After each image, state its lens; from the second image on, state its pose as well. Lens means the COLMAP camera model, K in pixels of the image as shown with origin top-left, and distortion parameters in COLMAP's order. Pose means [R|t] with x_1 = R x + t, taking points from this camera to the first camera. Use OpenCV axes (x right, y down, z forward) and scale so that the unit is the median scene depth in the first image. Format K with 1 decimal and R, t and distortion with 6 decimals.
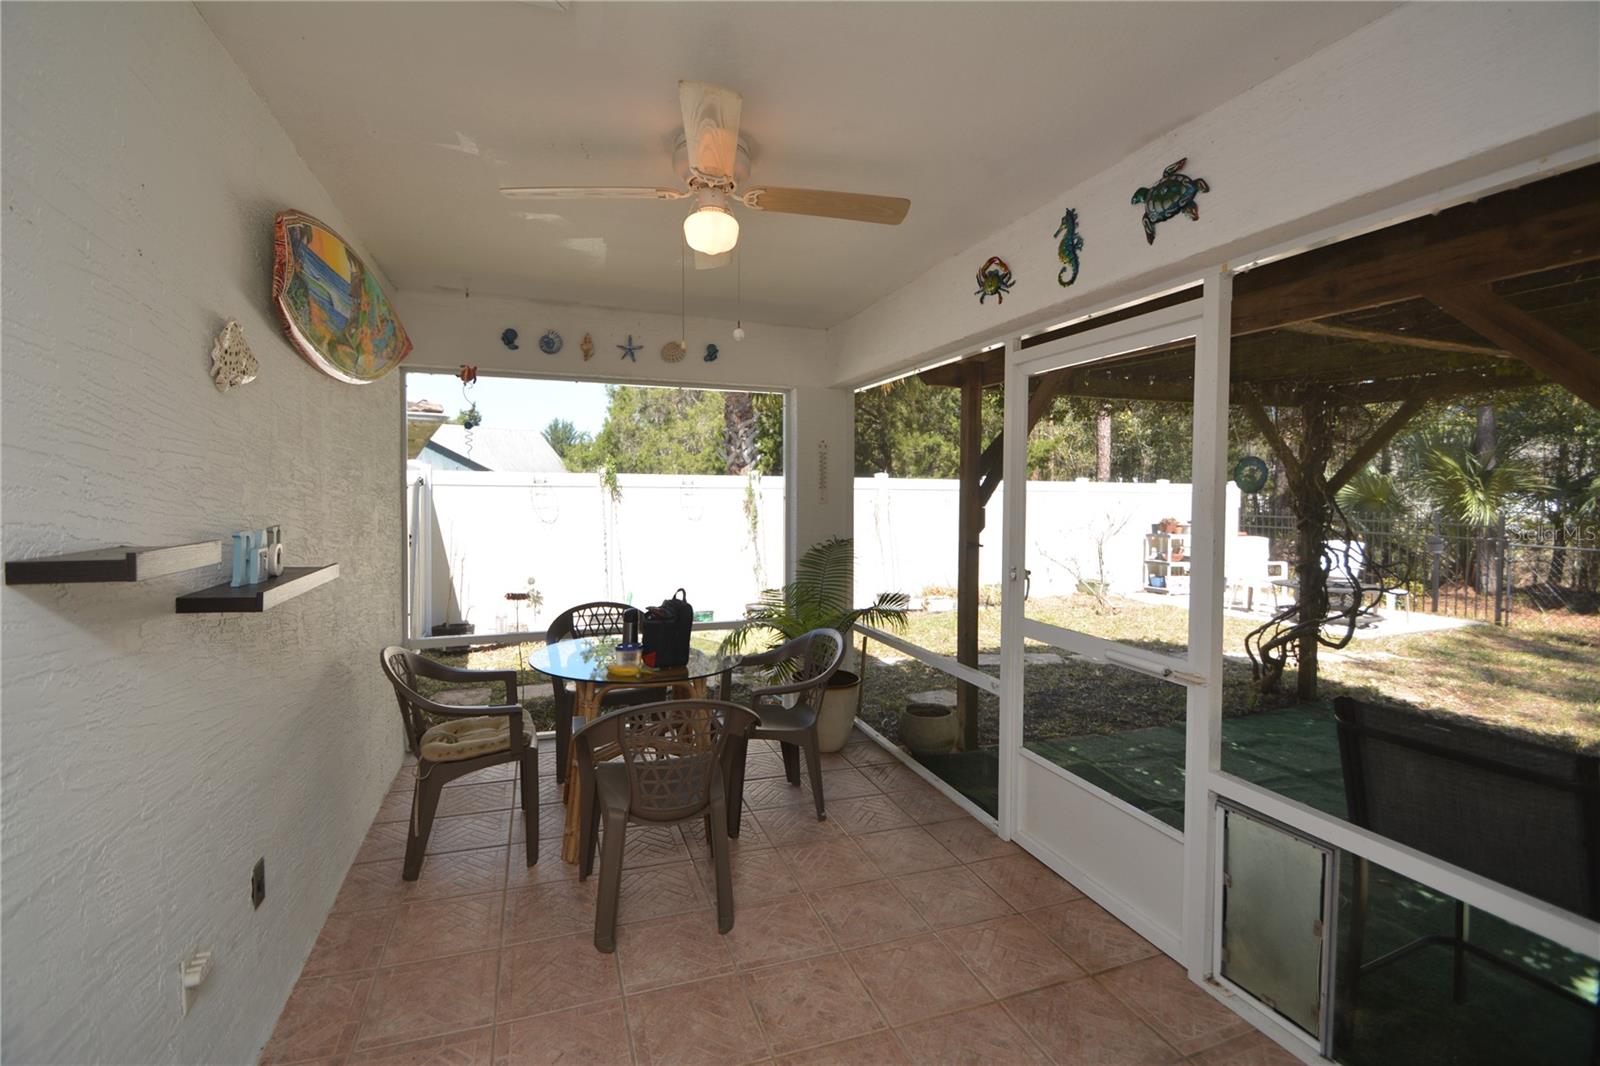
lens RADIAL K [[700.3, 0, 795.0], [0, 700.3, 508.2], [0, 0, 1]] dist [0.015689, -0.017358]
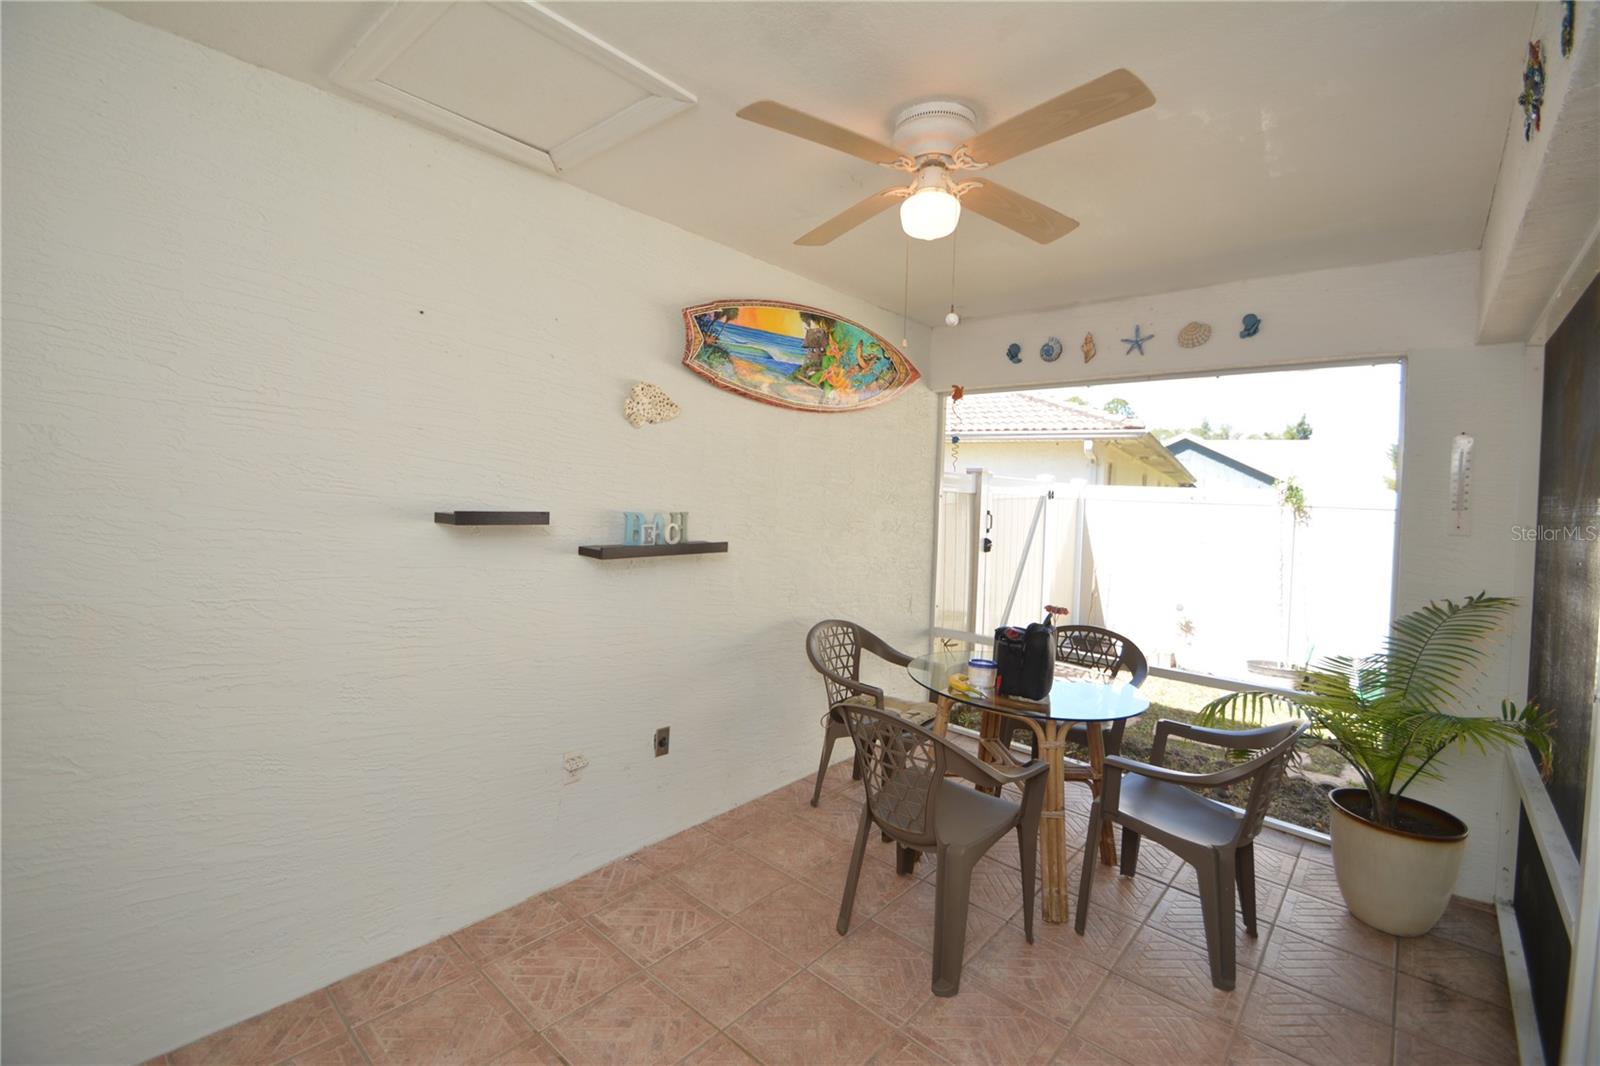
lens RADIAL K [[700.3, 0, 795.0], [0, 700.3, 508.2], [0, 0, 1]] dist [0.015689, -0.017358]
pose [[0.474740, 0.029161, -0.879643, 0.450633], [-0.054305, 0.998517, 0.003794, -0.001713], [0.878449, 0.045968, 0.475620, 0.305886]]
